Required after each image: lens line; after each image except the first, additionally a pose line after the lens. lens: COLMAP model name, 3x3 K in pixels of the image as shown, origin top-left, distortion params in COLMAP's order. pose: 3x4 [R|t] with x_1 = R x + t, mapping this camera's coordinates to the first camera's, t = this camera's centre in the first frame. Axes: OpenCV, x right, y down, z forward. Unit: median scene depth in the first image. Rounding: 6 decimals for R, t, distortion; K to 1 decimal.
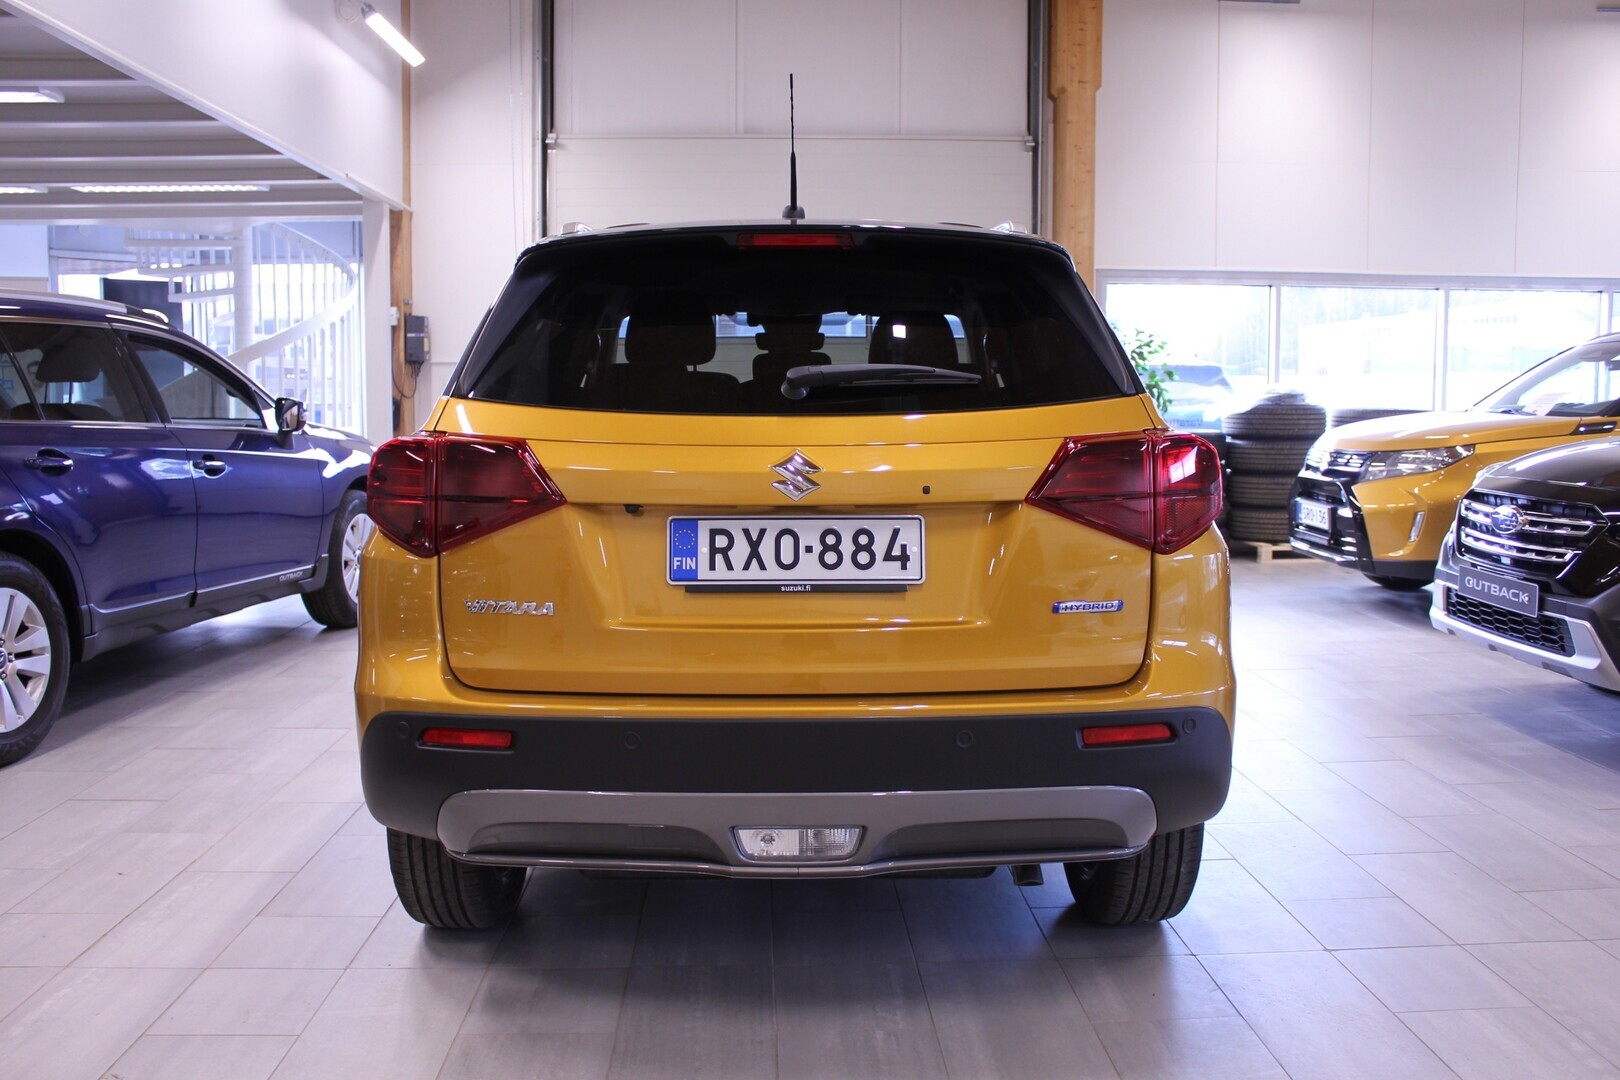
lens RADIAL K [[1338.6, 0, 810.0], [0, 1338.6, 540.0], [0, 0, 1]] dist [-0.183025, 0.146026]
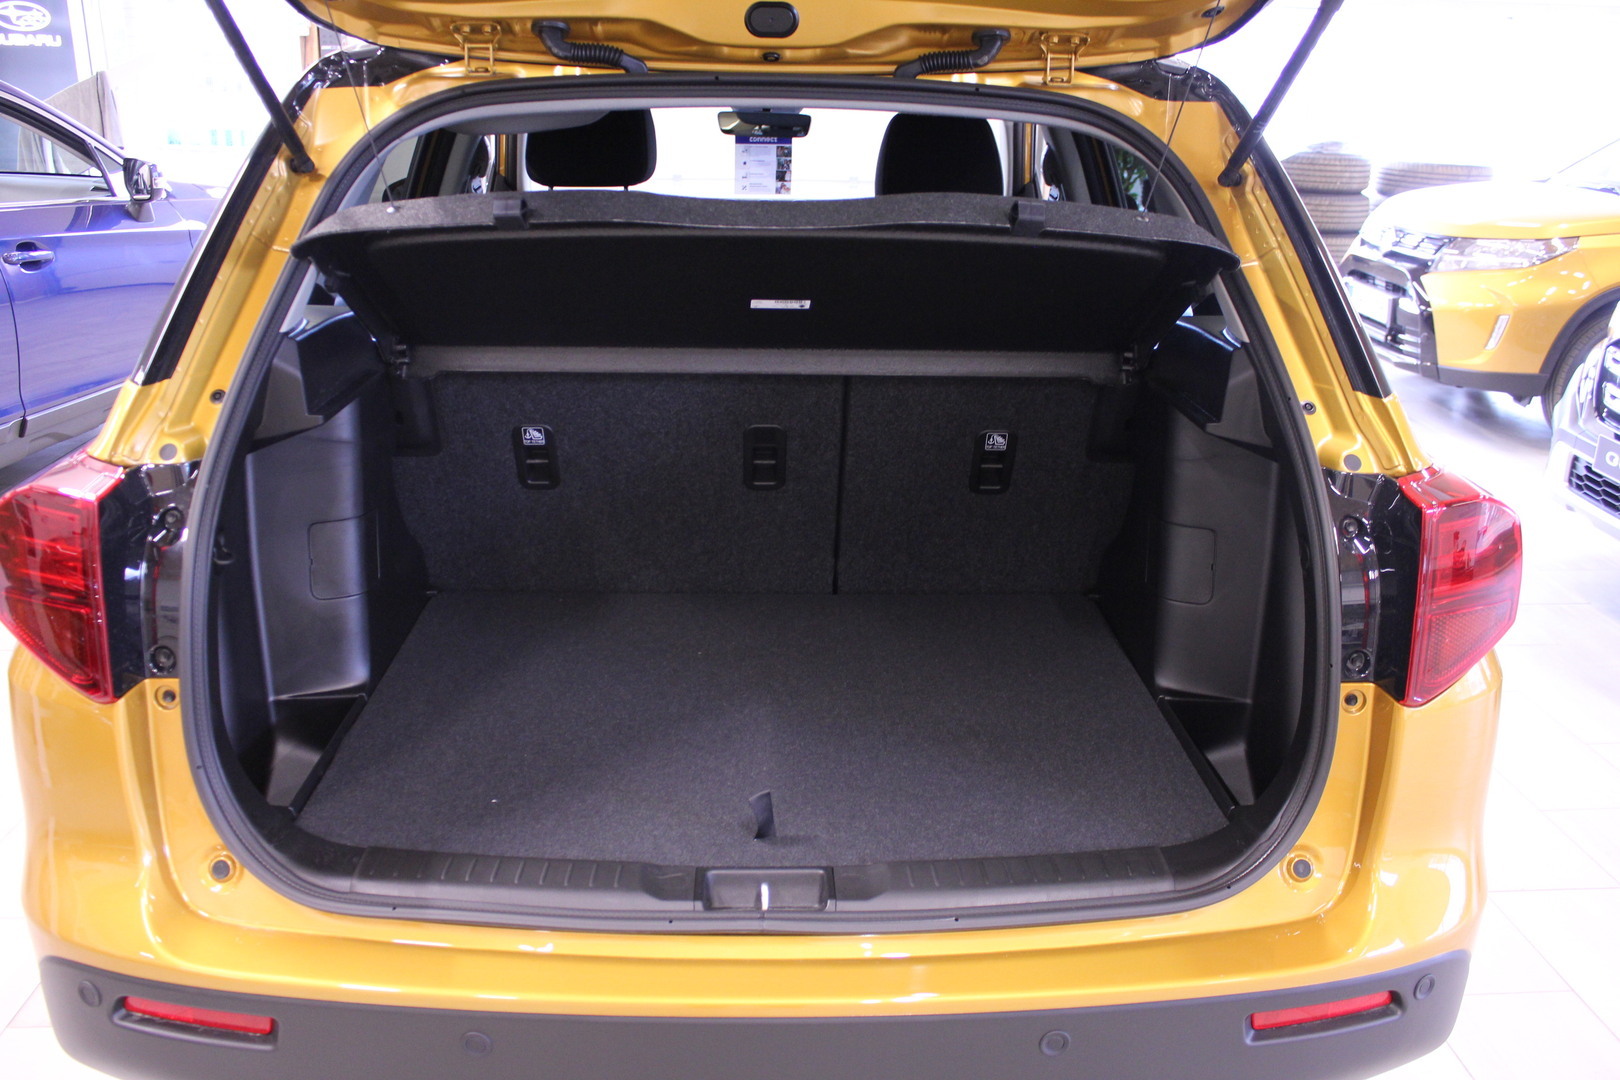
lens RADIAL K [[1338.6, 0, 810.0], [0, 1338.6, 540.0], [0, 0, 1]] dist [-0.183025, 0.146026]
pose [[0.999584, 0.015931, 0.024032, -0.002473], [-0.020934, 0.974137, 0.224986, -0.053544], [-0.019826, -0.225395, 0.974066, 0.143414]]
